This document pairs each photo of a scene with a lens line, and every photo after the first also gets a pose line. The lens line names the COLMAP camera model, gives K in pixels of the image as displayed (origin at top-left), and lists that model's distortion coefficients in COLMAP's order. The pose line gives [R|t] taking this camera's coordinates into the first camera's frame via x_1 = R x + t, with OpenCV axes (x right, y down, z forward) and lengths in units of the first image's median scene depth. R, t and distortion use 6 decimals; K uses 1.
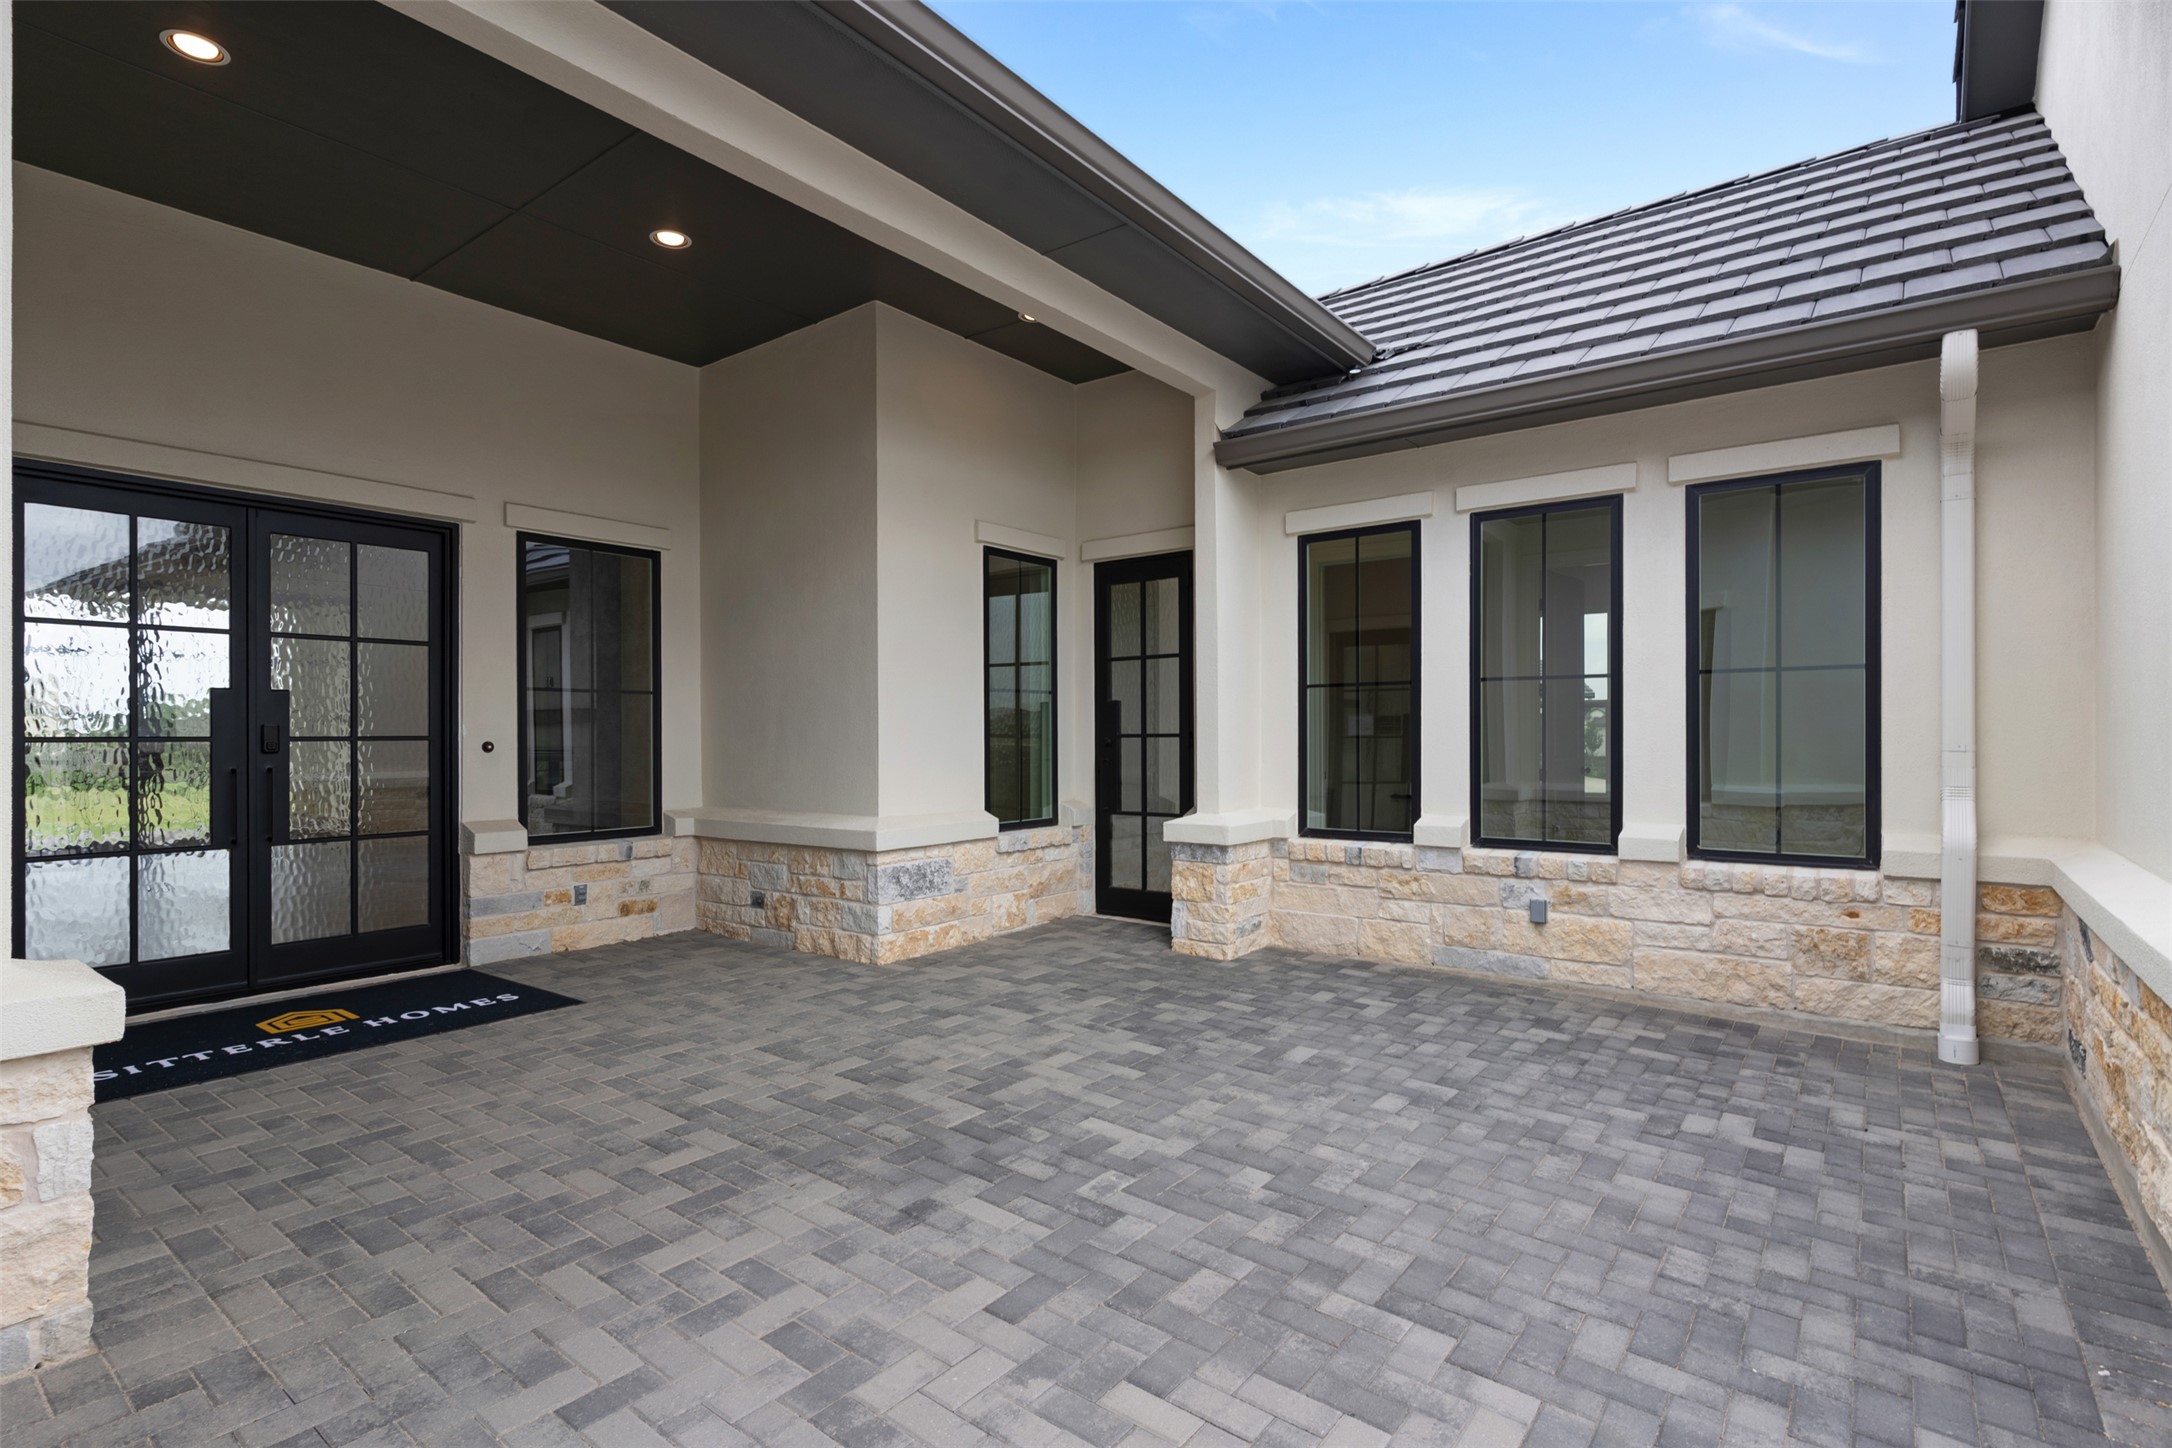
lens RADIAL K [[1060.9, 0, 1075.2], [0, 1060.9, 730.3], [0, 0, 1]] dist [-0.000661, -0.000676]
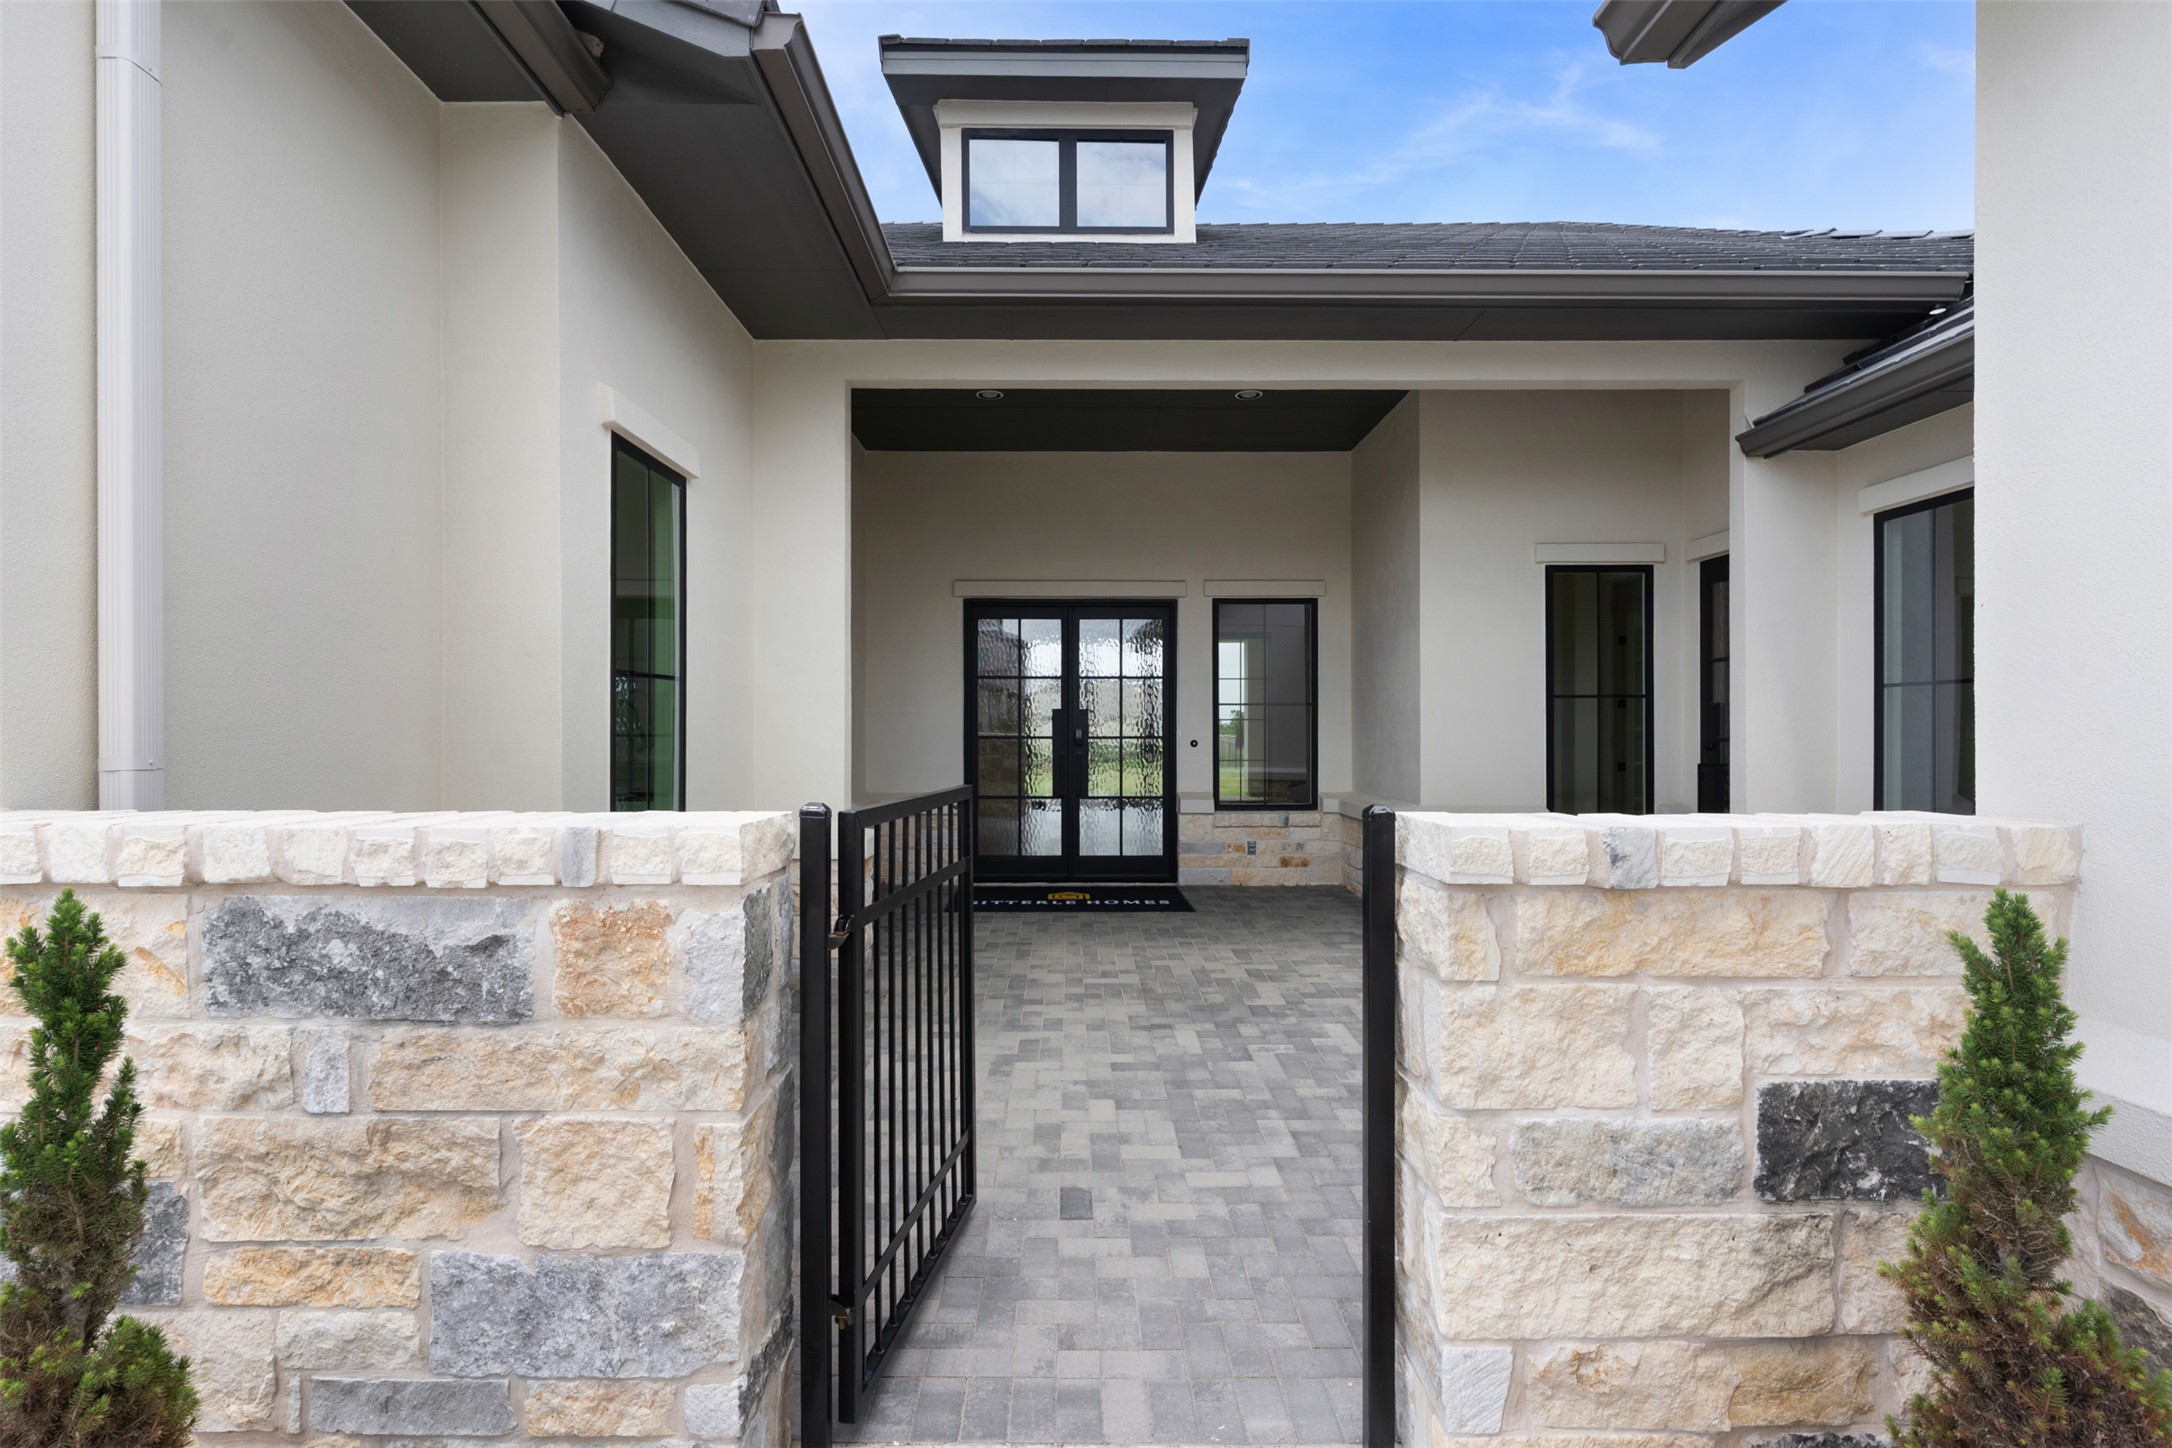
lens RADIAL K [[1060.9, 0, 1075.2], [0, 1060.9, 730.3], [0, 0, 1]] dist [-0.000661, -0.000676]
pose [[0.611254, 0.003363, -0.791427, 0.514050], [0.002899, 0.999975, 0.006488, -0.012980], [0.791429, -0.006260, 0.611229, -0.059840]]
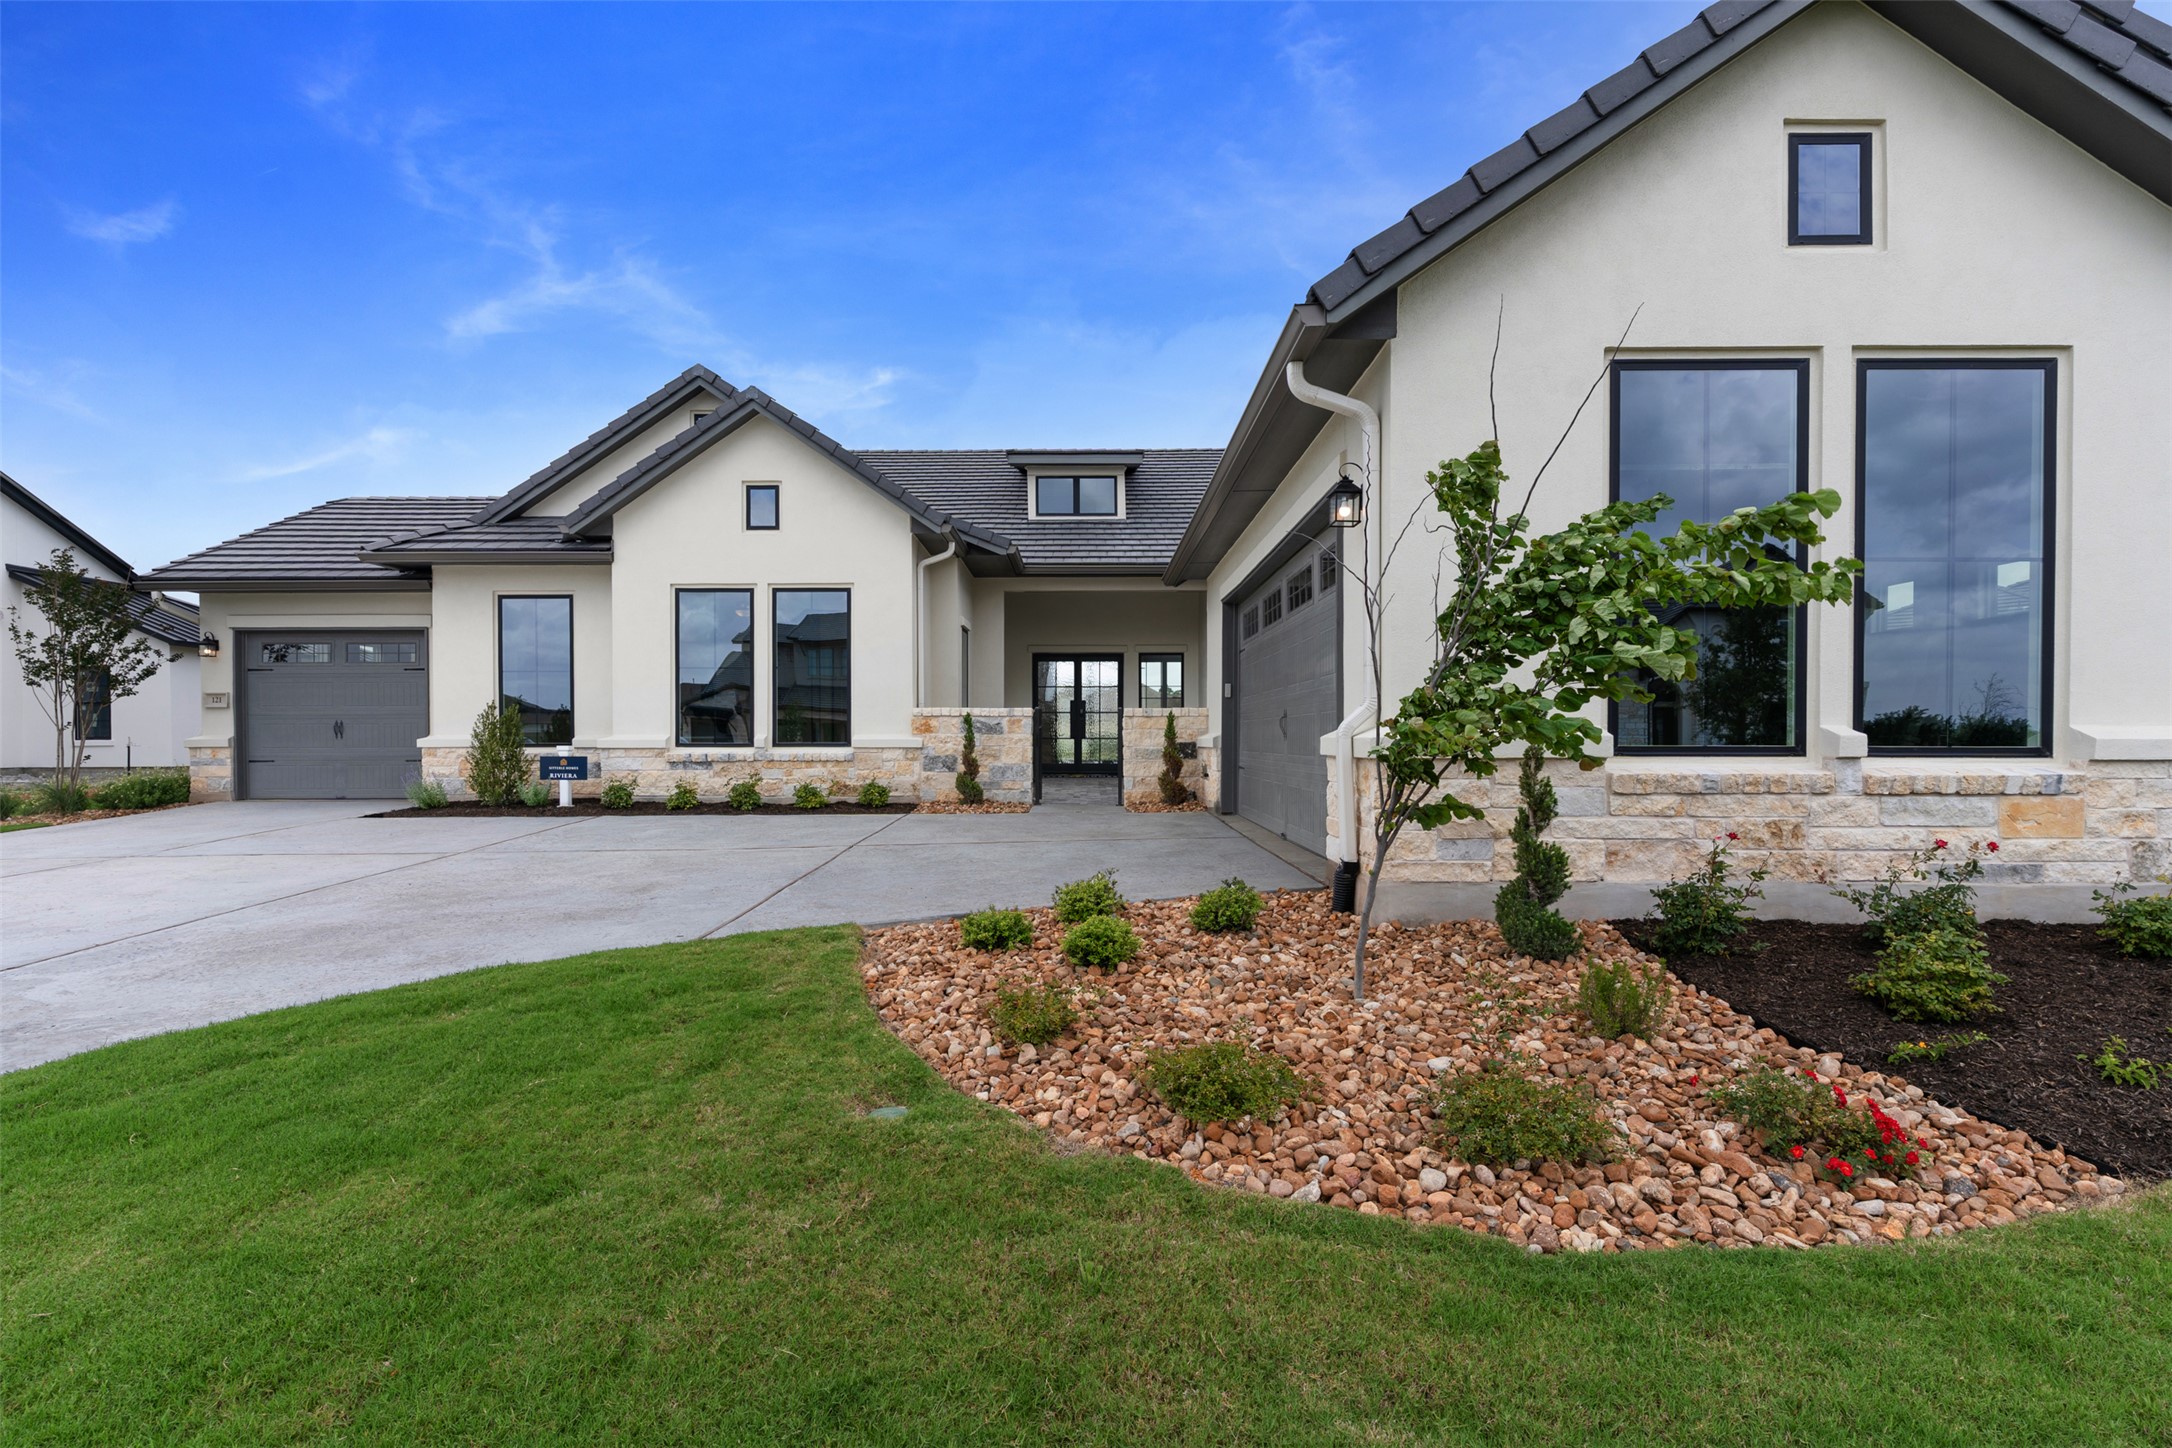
lens RADIAL K [[1060.9, 0, 1075.2], [0, 1060.9, 730.3], [0, 0, 1]] dist [-0.000661, -0.000676]
pose [[0.600189, 0.002573, -0.799854, 2.177892], [0.003825, 0.999974, 0.006087, 0.053235], [0.799849, -0.006713, 0.600164, -1.302773]]
